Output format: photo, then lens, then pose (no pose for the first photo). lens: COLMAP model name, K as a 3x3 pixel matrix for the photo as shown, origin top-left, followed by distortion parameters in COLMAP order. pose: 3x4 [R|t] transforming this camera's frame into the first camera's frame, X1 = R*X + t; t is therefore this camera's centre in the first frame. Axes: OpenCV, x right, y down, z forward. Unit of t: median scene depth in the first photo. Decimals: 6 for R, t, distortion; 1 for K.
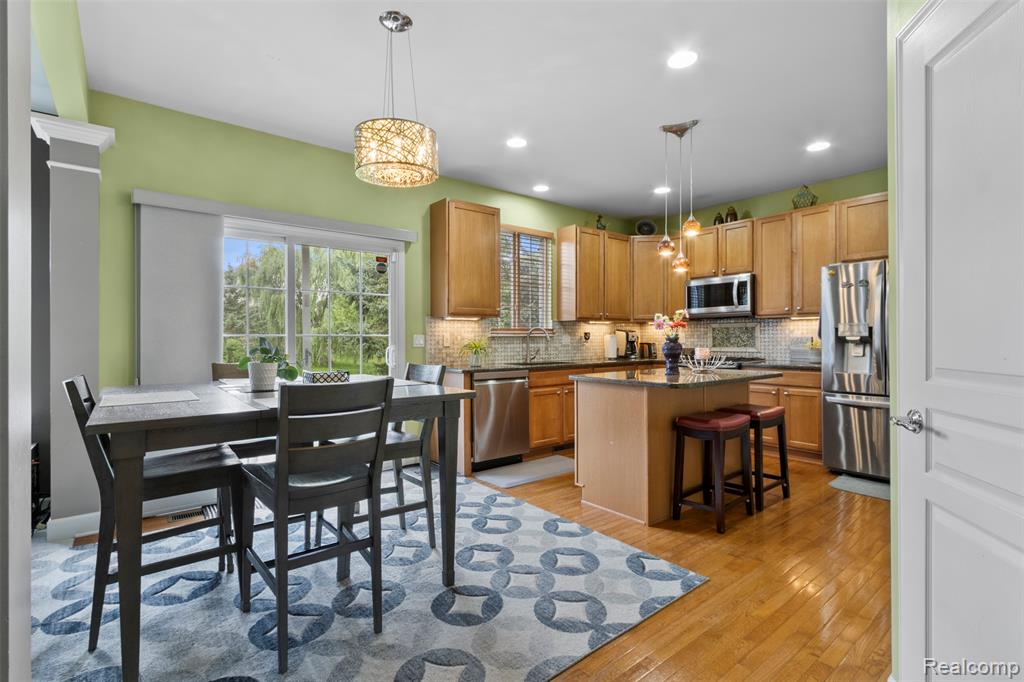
lens RADIAL K [[471.3, 0, 512.0], [0, 471.3, 341.0], [0, 0, 1]] dist [0.001820, -0.000169]
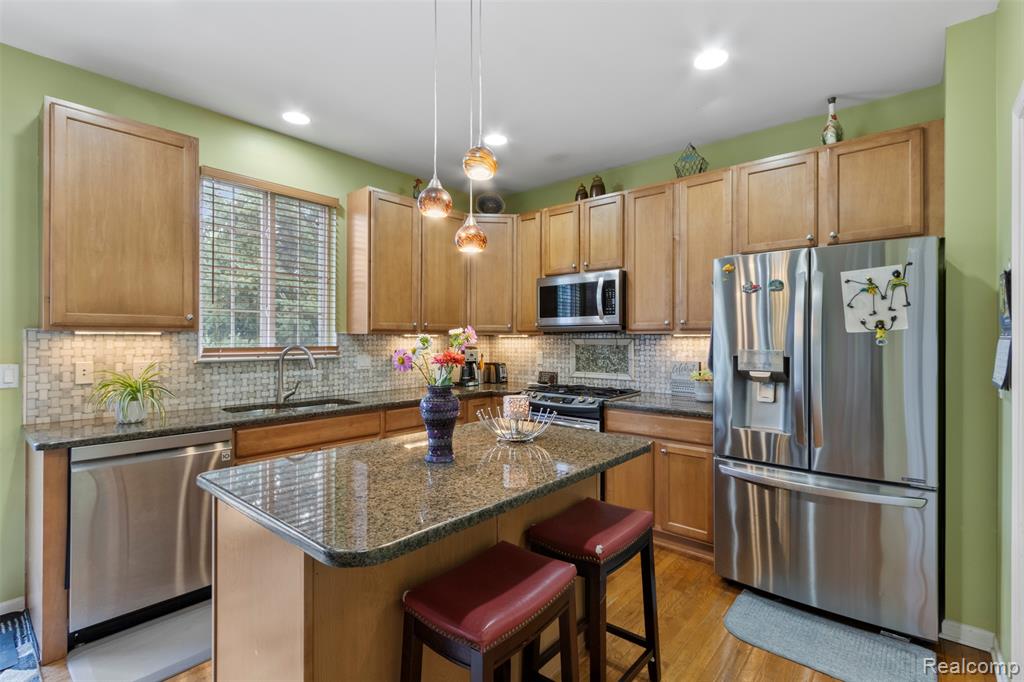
lens RADIAL K [[471.3, 0, 512.0], [0, 471.3, 341.0], [0, 0, 1]] dist [0.001820, -0.000169]
pose [[0.982837, 0.005341, 0.184400, 0.224768], [-0.004859, 0.999983, -0.003065, -0.035515], [-0.184413, 0.002116, 0.982847, 0.351372]]
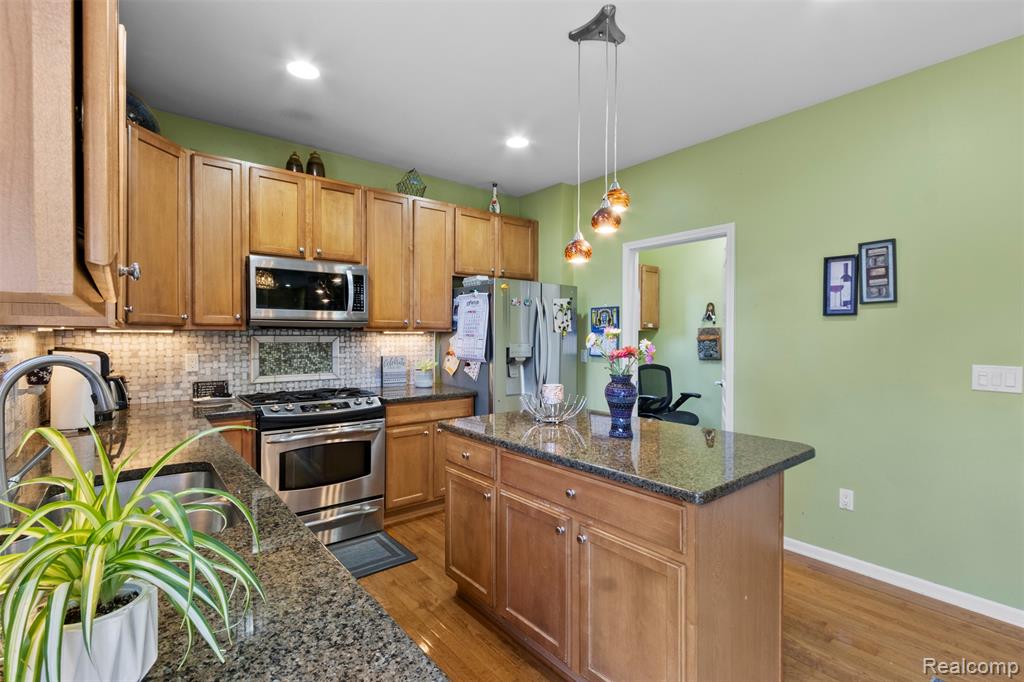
lens RADIAL K [[471.3, 0, 512.0], [0, 471.3, 341.0], [0, 0, 1]] dist [0.001820, -0.000169]
pose [[0.002588, -0.005933, 0.999979, -0.180178], [0.004684, 0.999972, 0.005920, -0.037038], [-0.999986, 0.004668, 0.002616, 0.790415]]
